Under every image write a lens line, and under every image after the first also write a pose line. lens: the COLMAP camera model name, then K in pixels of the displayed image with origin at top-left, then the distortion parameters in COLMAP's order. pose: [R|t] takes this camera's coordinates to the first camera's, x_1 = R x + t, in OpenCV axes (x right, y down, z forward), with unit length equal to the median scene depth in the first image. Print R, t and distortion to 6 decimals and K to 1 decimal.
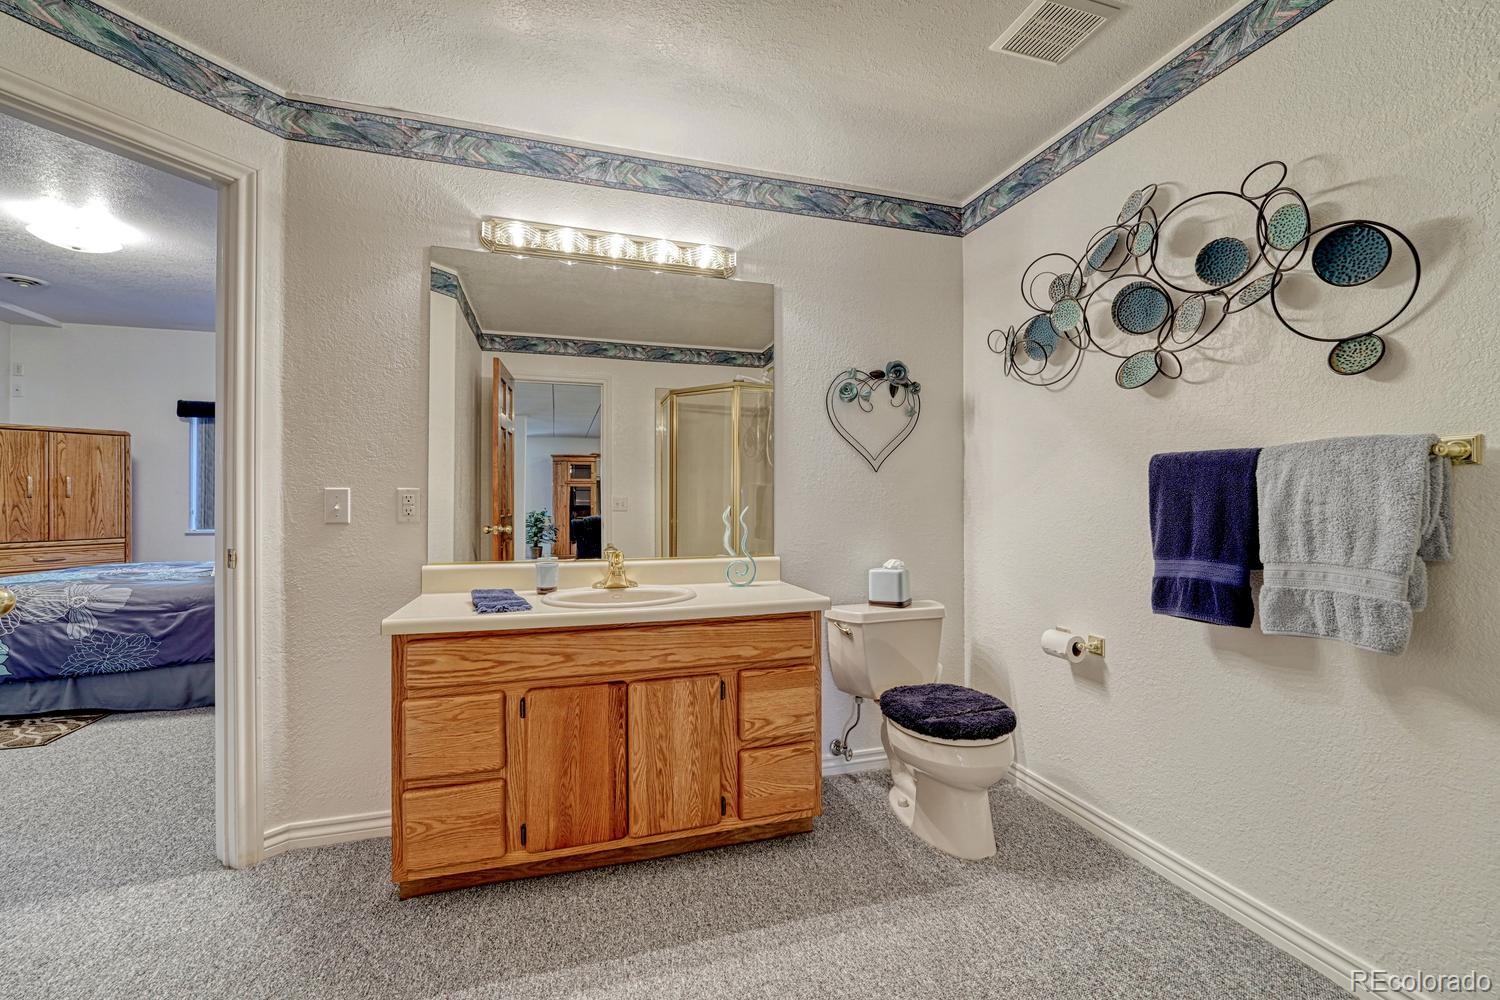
lens RADIAL K [[614.5, 0, 754.6], [0, 614.5, 489.6], [0, 0, 1]] dist [-0.003038, -0.000213]
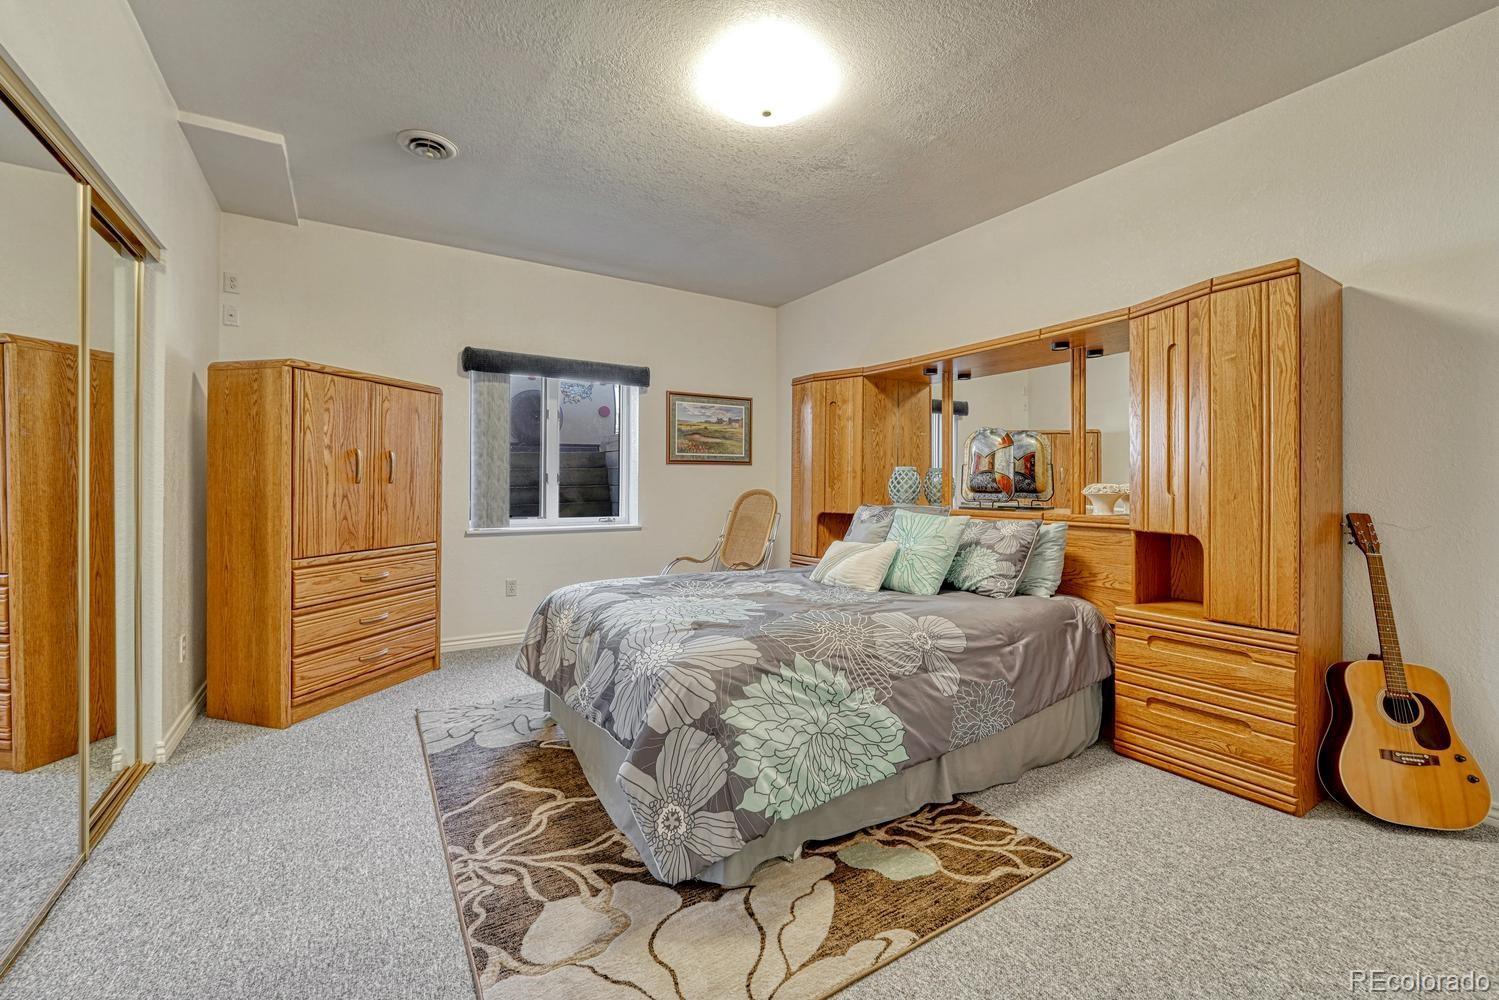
lens RADIAL K [[614.1, 0, 754.1], [0, 614.1, 489.6], [0, 0, 1]] dist [-0.003038, -0.000213]
pose [[0.964823, 0.002859, 0.262886, -1.457517], [-0.007834, 0.999810, 0.017876, 0.007469], [-0.262785, -0.019307, 0.964661, 0.400618]]
